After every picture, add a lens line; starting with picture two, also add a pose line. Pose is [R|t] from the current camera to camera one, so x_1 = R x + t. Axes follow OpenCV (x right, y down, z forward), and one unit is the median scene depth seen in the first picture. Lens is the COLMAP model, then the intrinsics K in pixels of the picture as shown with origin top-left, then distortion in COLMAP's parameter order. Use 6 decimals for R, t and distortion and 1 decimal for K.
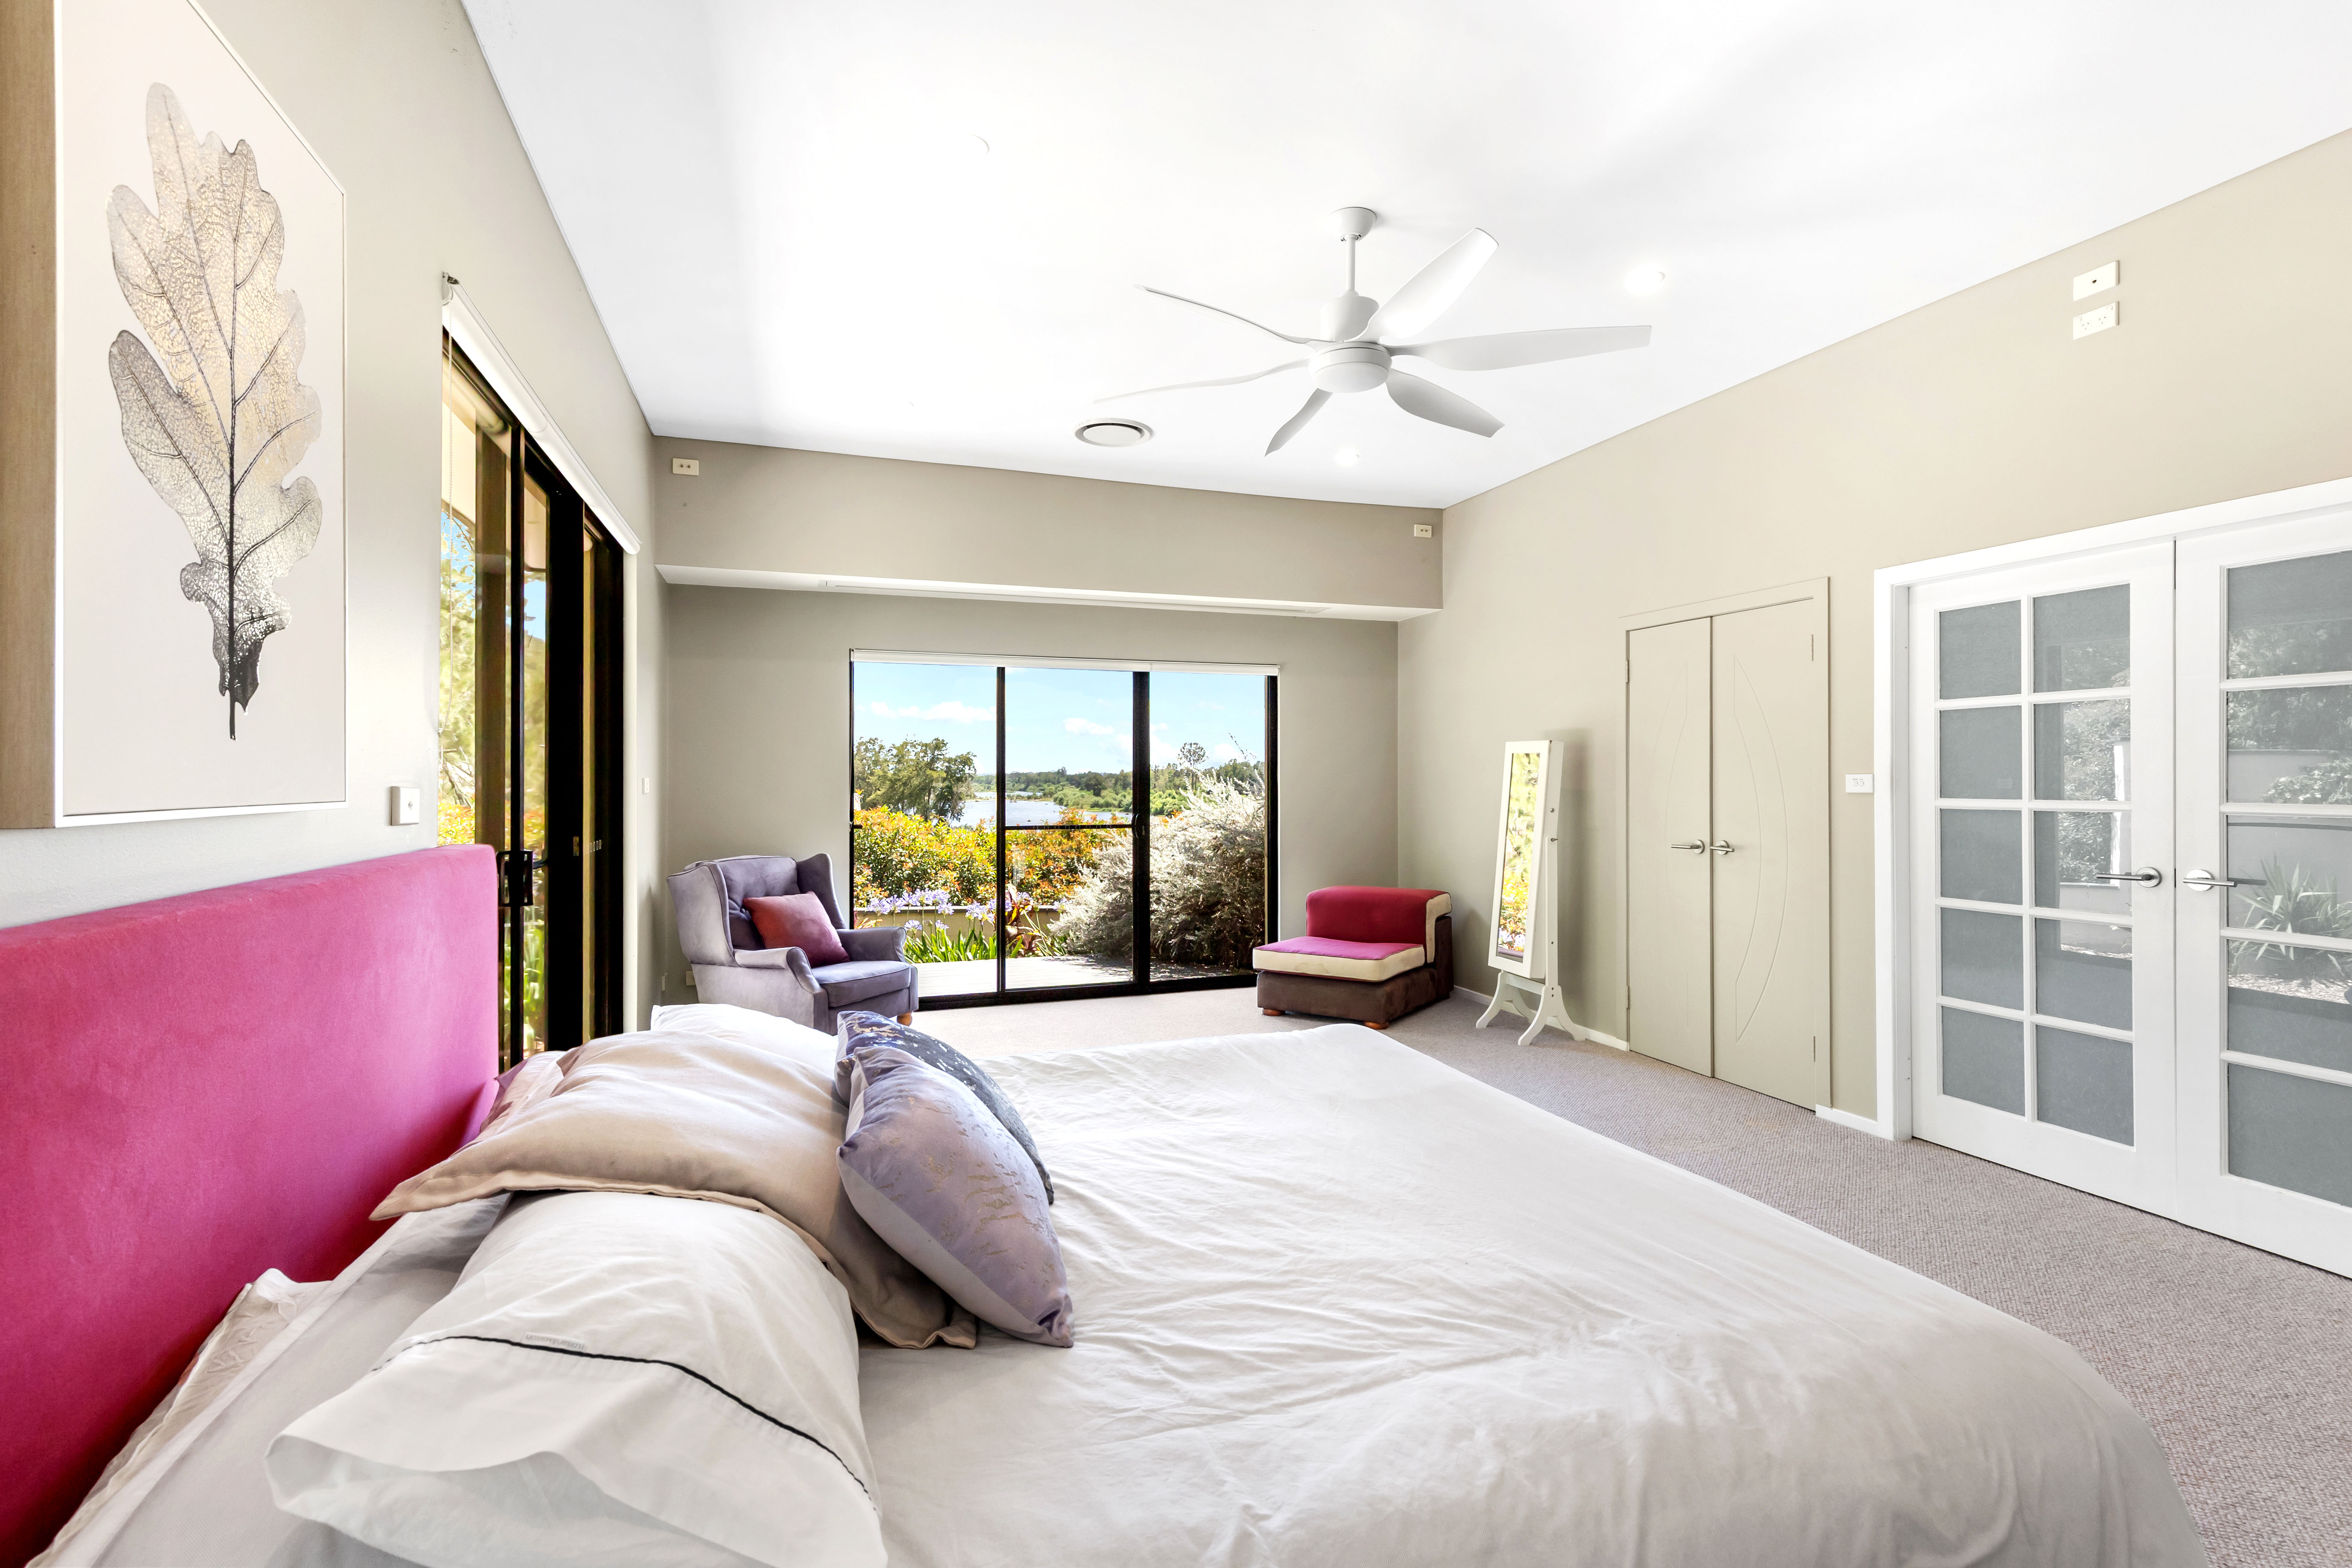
lens RADIAL K [[1057.7, 0, 1178.1], [0, 1057.7, 774.4], [0, 0, 1]] dist [0.000664, -0.000019]
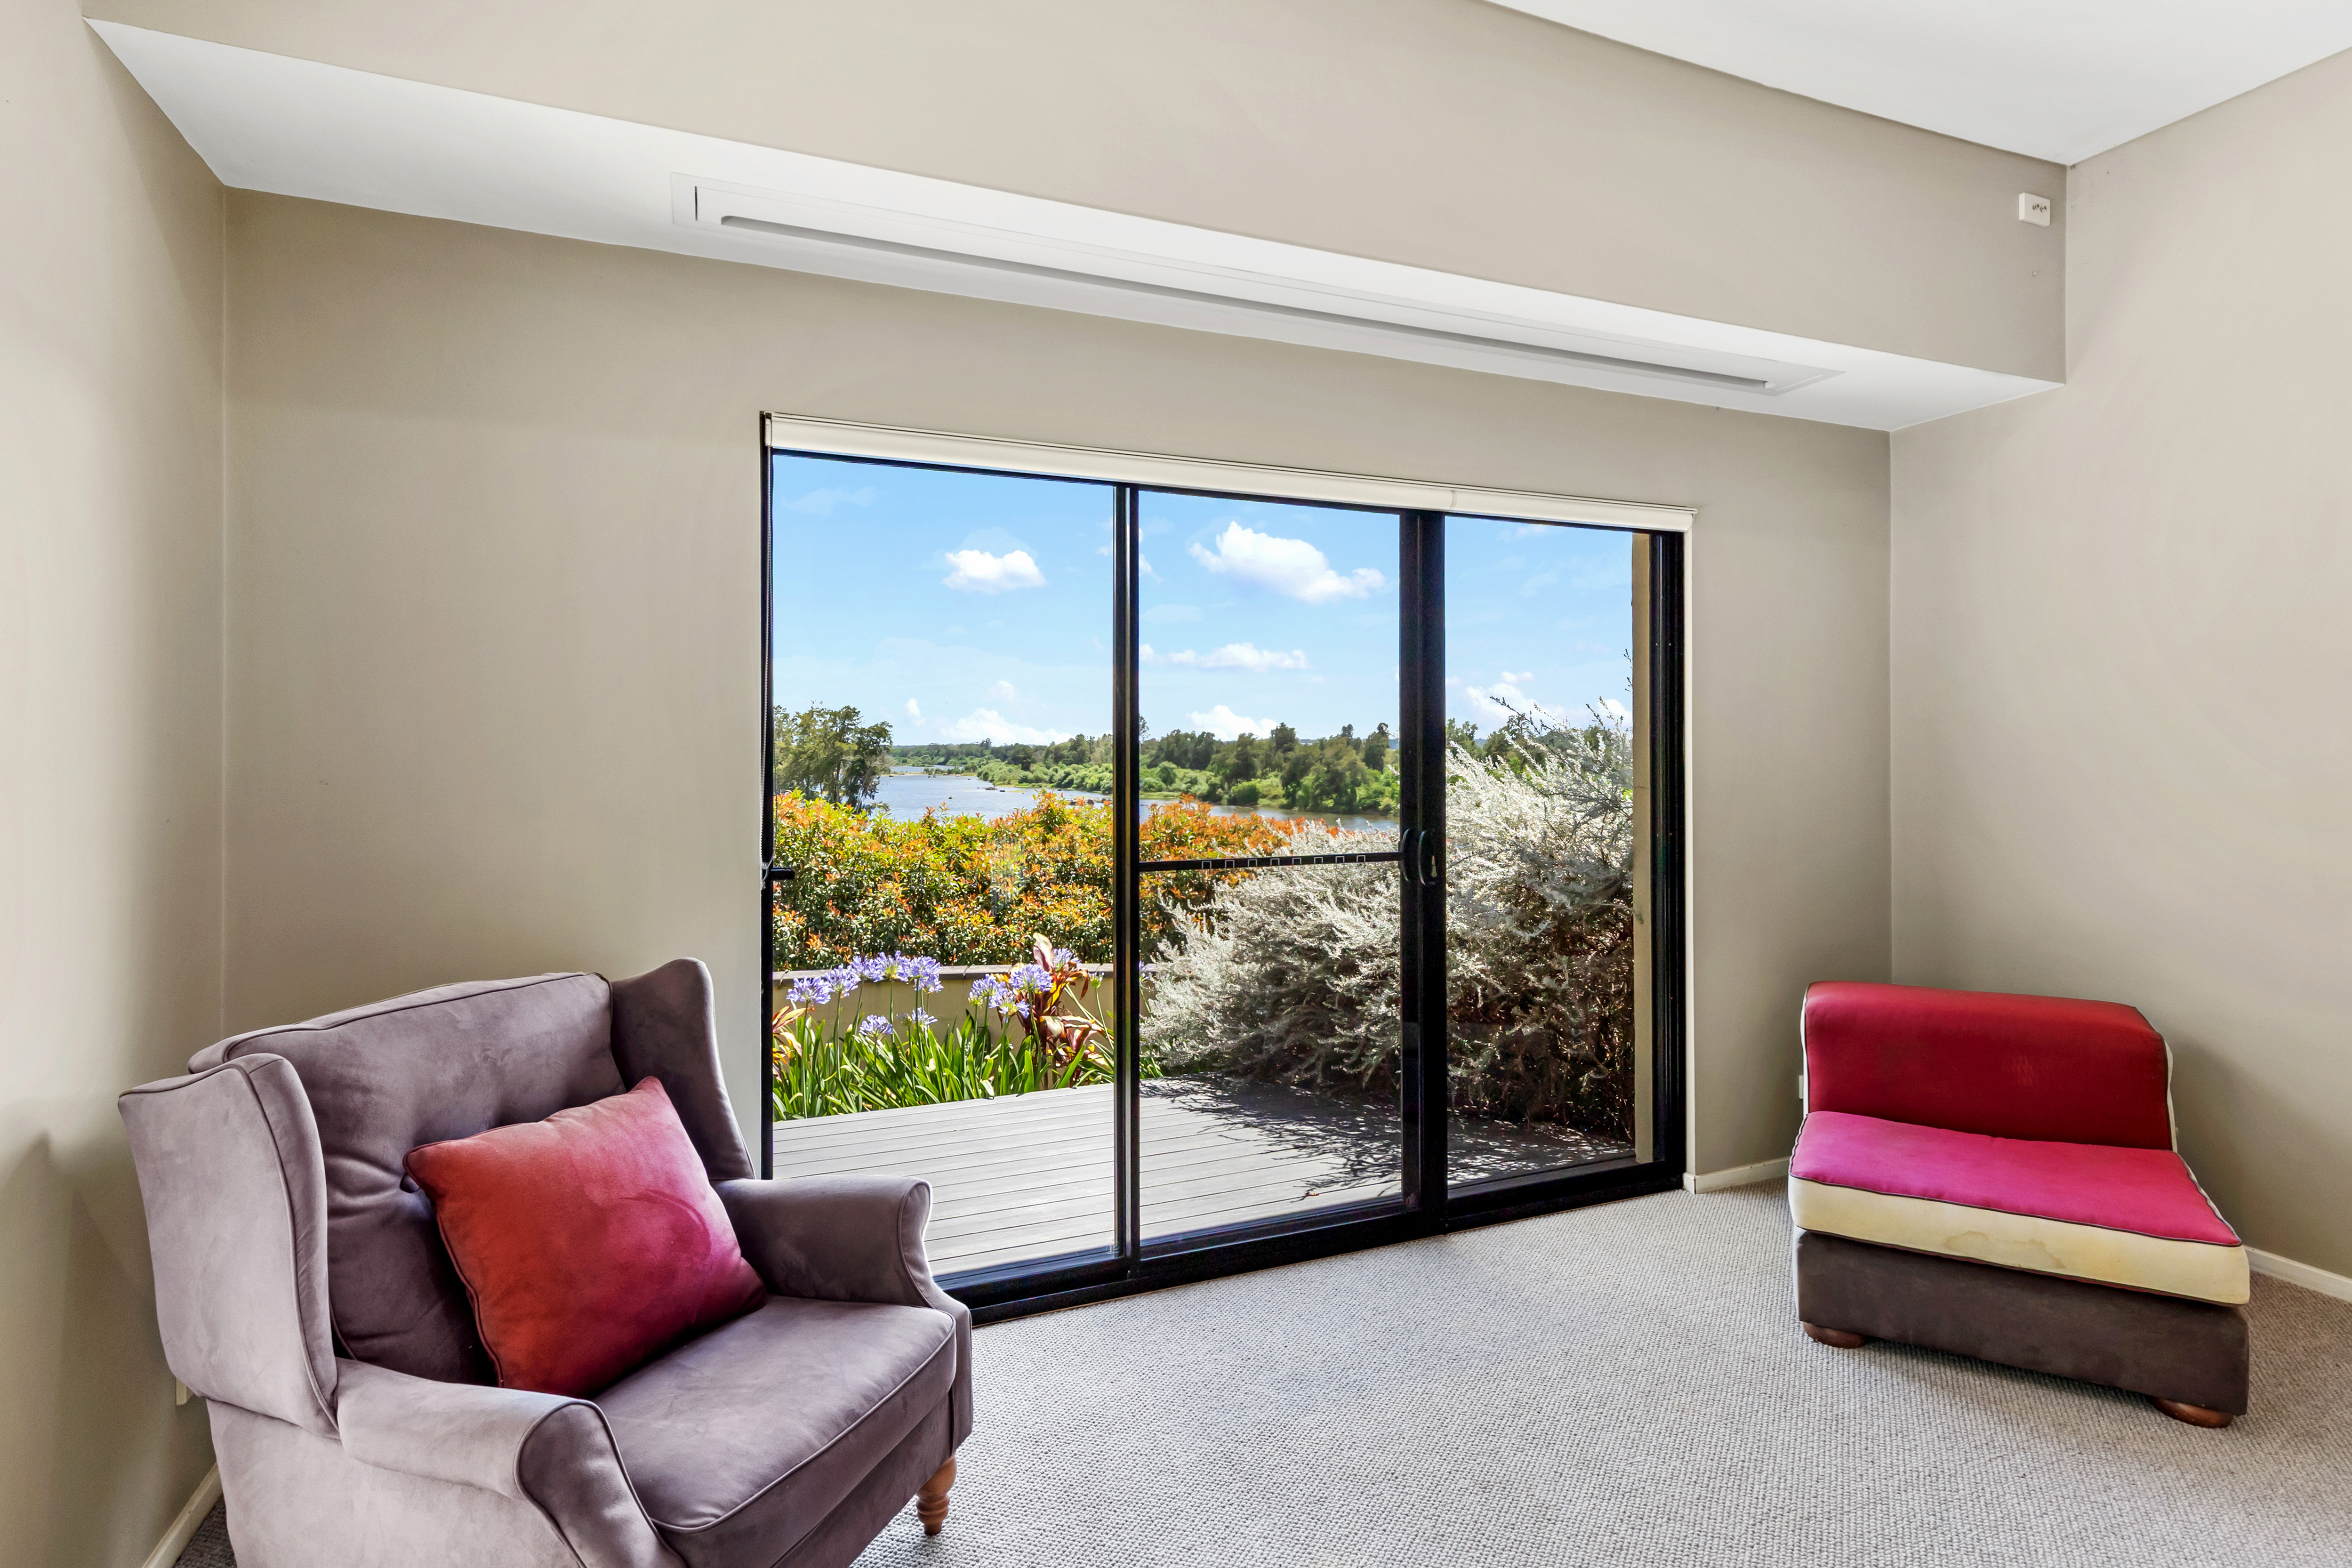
lens RADIAL K [[1144.9, 0, 1173.1], [0, 1144.9, 749.7], [0, 0, 1]] dist [0.001821, 0.000267]
pose [[0.998498, -0.000371, 0.054794, -0.127326], [0.000212, 0.999996, 0.002923, 0.001672], [-0.054795, -0.002907, 0.998493, 0.399510]]
